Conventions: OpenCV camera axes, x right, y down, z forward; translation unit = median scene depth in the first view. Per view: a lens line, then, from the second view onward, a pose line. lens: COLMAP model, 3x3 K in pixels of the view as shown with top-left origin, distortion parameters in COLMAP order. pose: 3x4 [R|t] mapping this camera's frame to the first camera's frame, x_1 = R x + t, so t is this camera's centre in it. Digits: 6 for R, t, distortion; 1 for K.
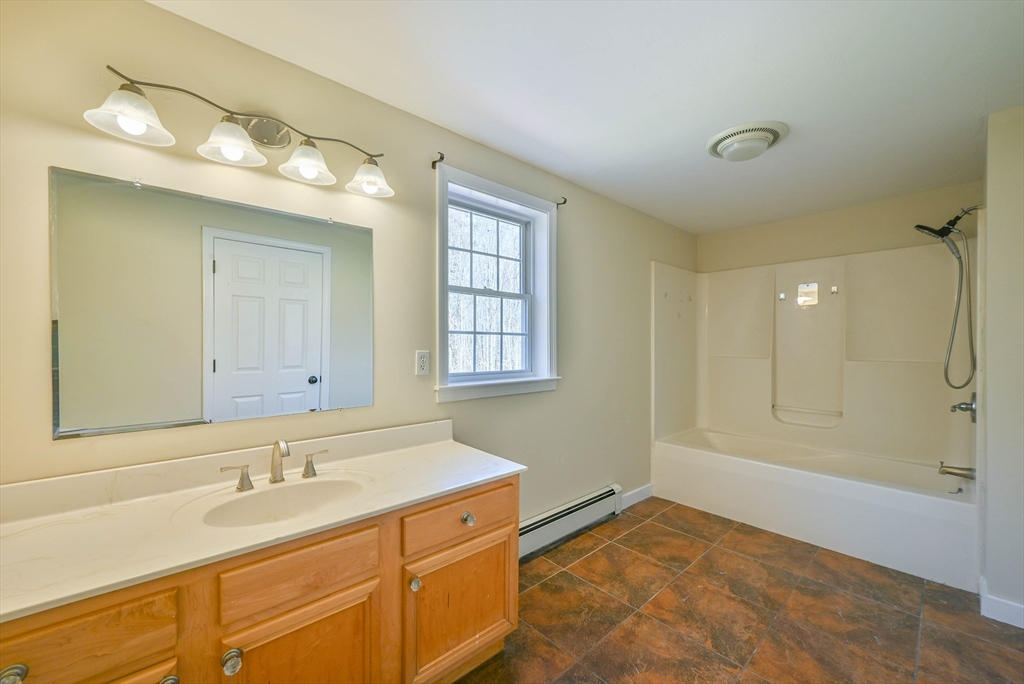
lens RADIAL K [[407.5, 0, 515.8], [0, 407.5, 348.8], [0, 0, 1]] dist [-0.001780, 0.001384]
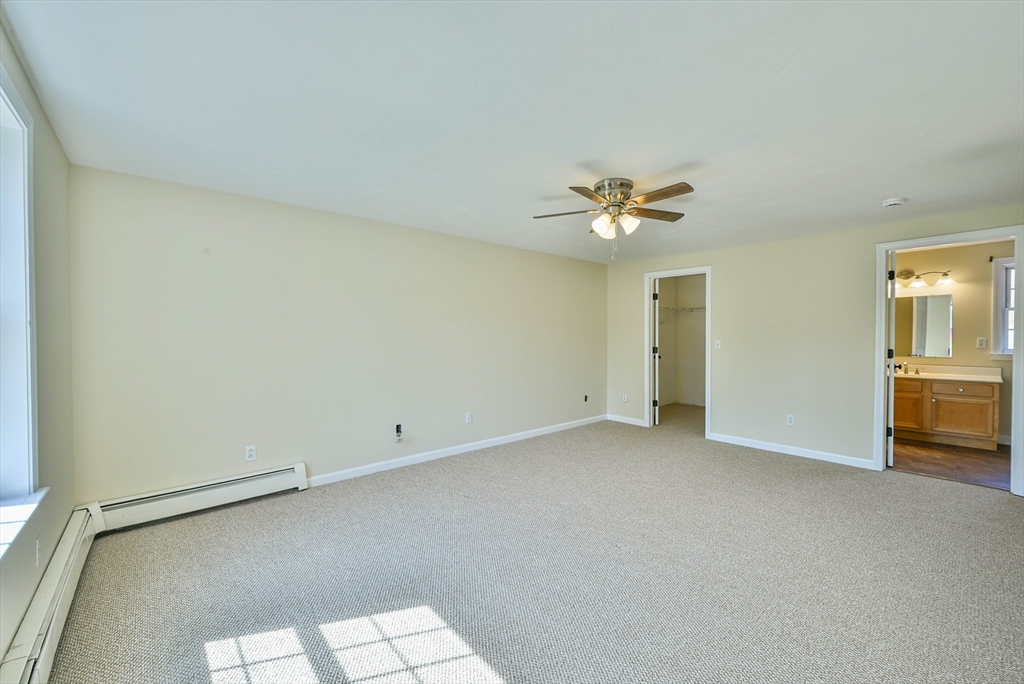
lens RADIAL K [[407.5, 0, 501.5], [0, 407.5, 341.1], [0, 0, 1]] dist [-0.001780, 0.001384]
pose [[-0.021153, 0.017630, -0.999621, 2.571513], [-0.005185, 0.999829, 0.017743, -0.005680], [0.999763, 0.005558, -0.021058, -2.082497]]
